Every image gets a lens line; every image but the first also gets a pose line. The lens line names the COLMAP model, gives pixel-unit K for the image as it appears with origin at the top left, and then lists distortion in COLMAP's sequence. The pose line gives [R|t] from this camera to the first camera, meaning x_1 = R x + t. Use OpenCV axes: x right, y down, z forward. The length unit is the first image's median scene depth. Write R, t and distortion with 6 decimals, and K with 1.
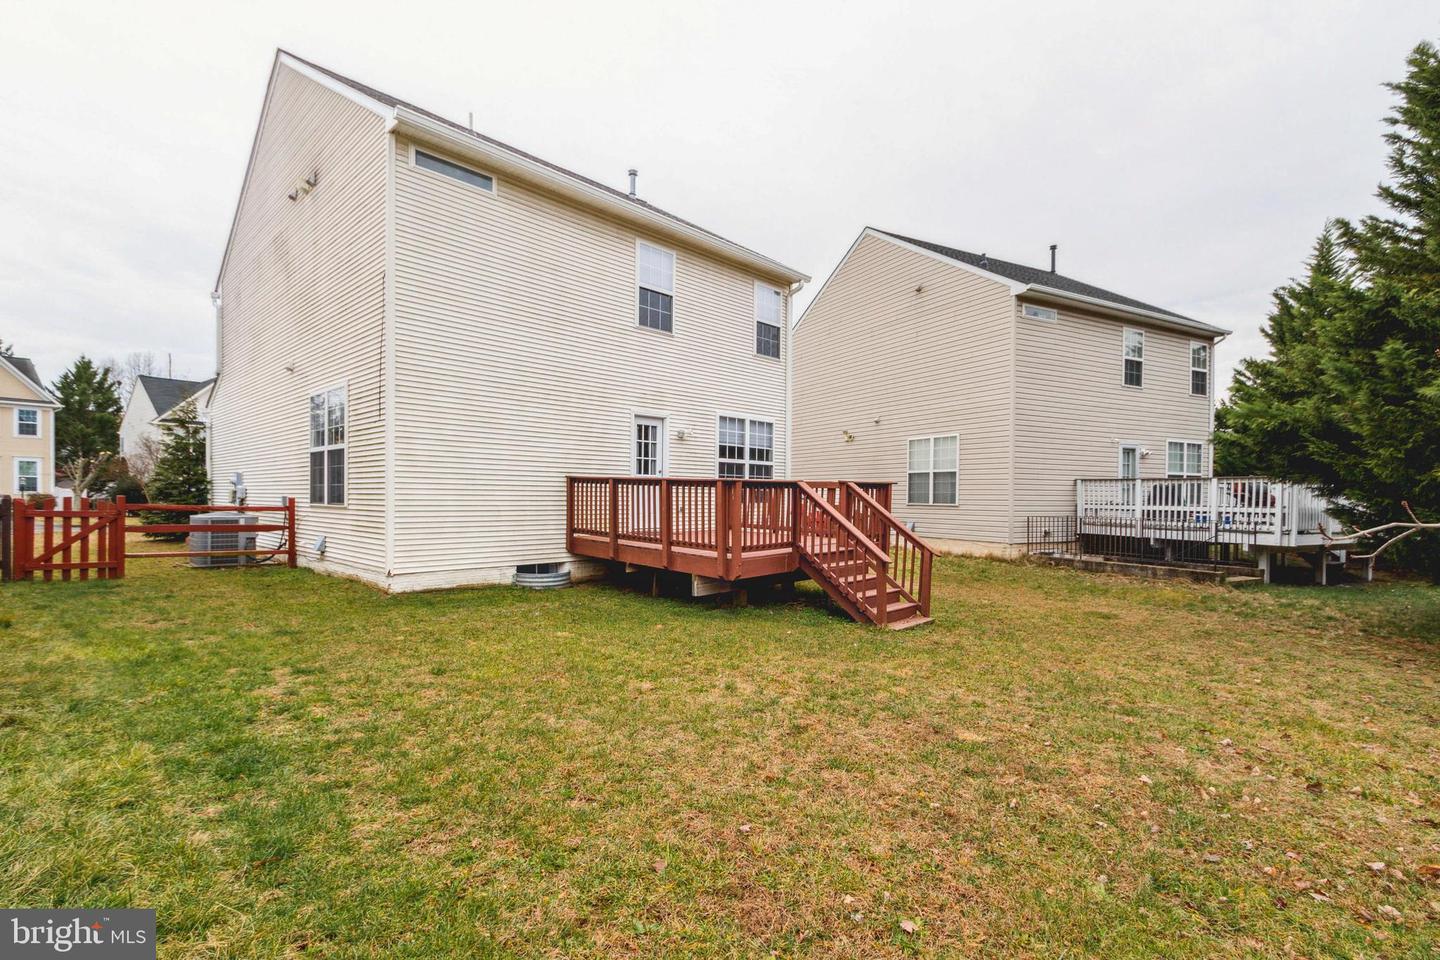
lens RADIAL K [[635.1, 0, 762.6], [0, 635.1, 513.6], [0, 0, 1]] dist [0.000624, 0.000111]
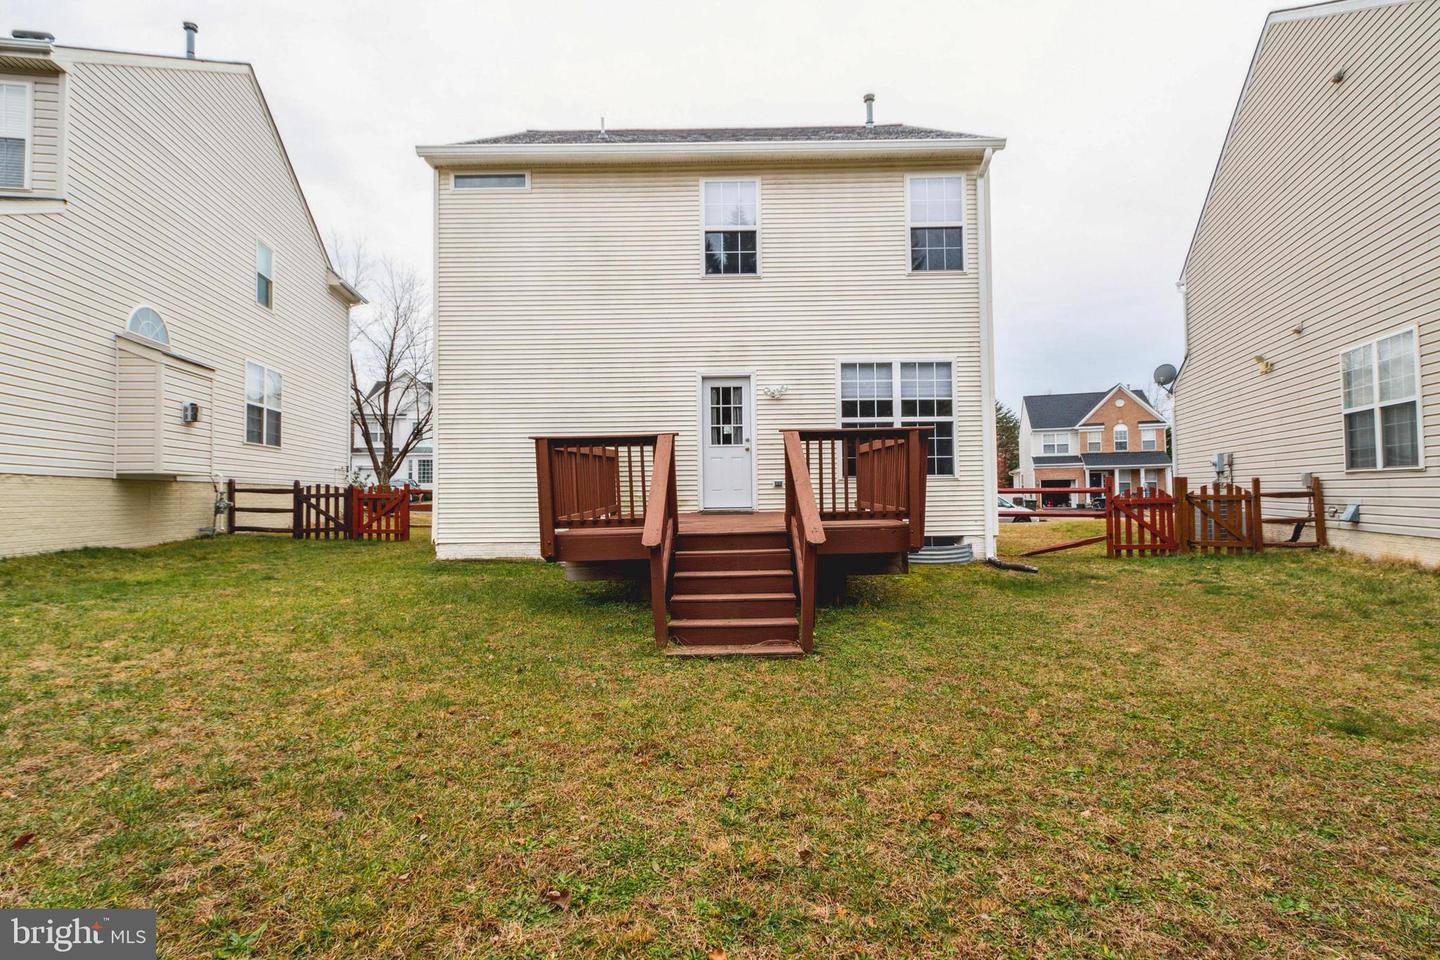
lens RADIAL K [[678.0, 0, 720.0], [0, 678.0, 480.0], [0, 0, 1]] dist [0.000366, 0.000050]
pose [[0.693749, -0.030801, -0.719558, 0.419087], [0.004781, 0.999260, -0.038164, 0.019062], [0.720201, 0.023036, 0.693383, 0.322395]]
